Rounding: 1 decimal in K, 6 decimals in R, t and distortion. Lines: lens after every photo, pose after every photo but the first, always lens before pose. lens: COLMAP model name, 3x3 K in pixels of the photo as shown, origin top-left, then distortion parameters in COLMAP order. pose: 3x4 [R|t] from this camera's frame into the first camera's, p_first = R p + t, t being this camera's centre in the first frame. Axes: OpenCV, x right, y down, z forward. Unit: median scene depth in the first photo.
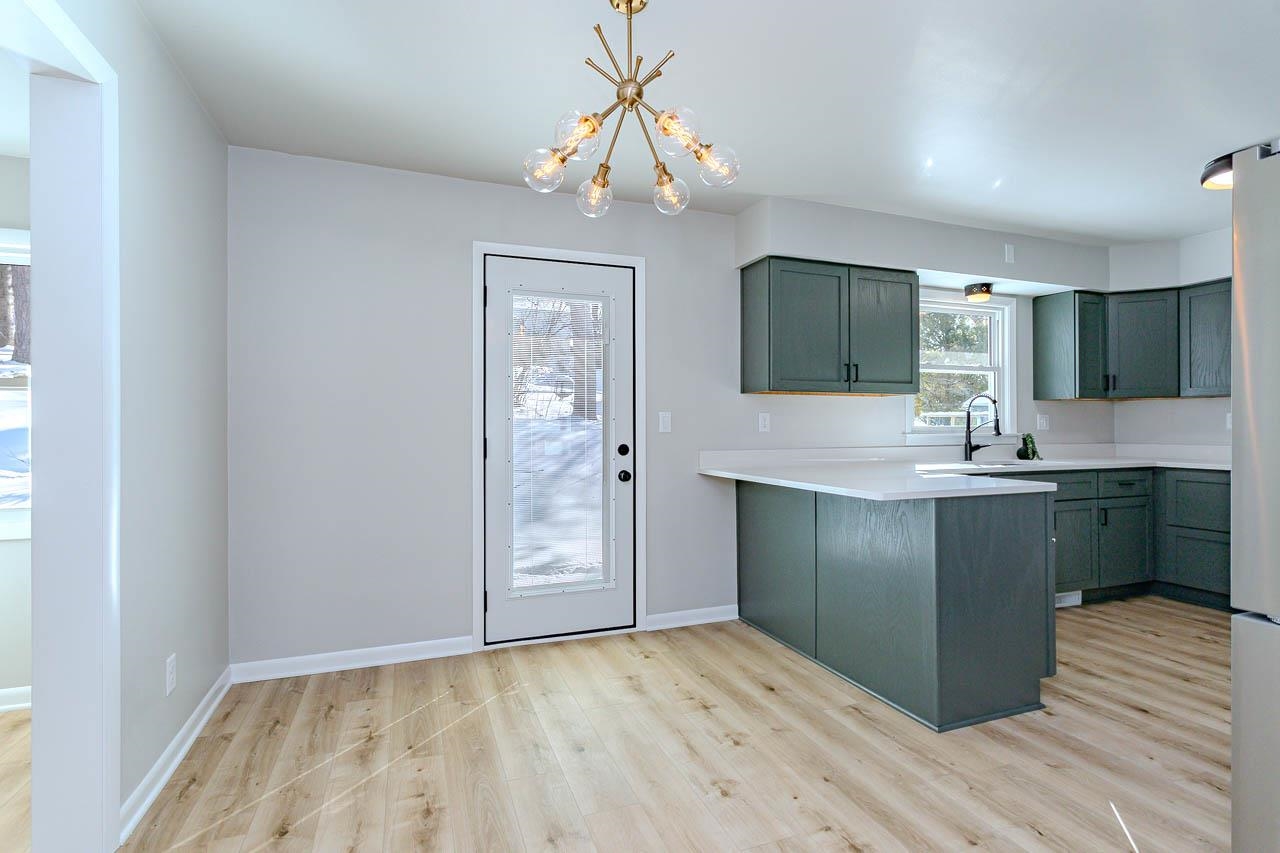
lens RADIAL K [[619.9, 0, 641.9], [0, 619.9, 426.7], [0, 0, 1]] dist [0.001717, 0.001247]
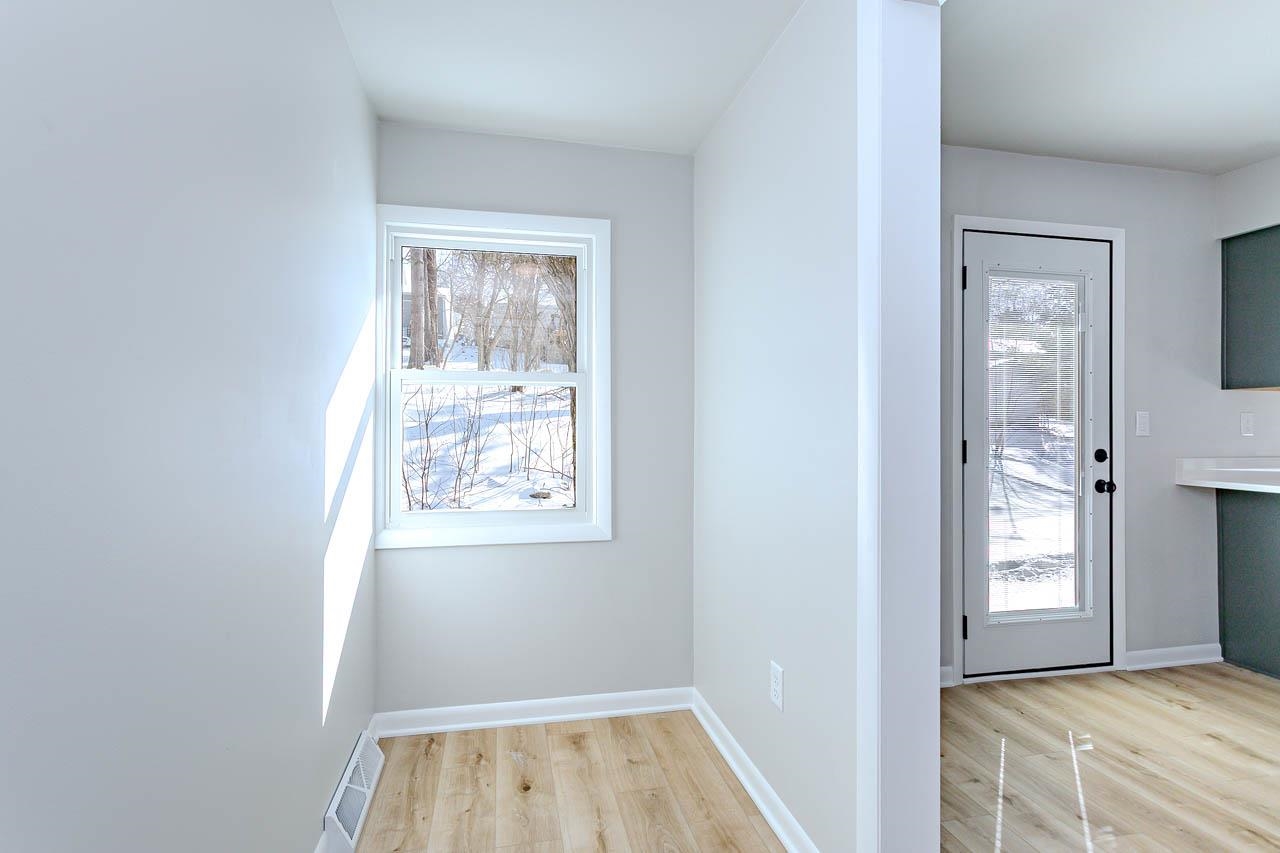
lens RADIAL K [[619.9, 0, 636.1], [0, 619.9, 426.3], [0, 0, 1]] dist [0.001717, 0.001247]
pose [[0.988189, 0.008609, -0.153001, -0.532478], [-0.008882, 0.999960, -0.001098, 0.003637], [0.152985, 0.002444, 0.988225, 0.060752]]
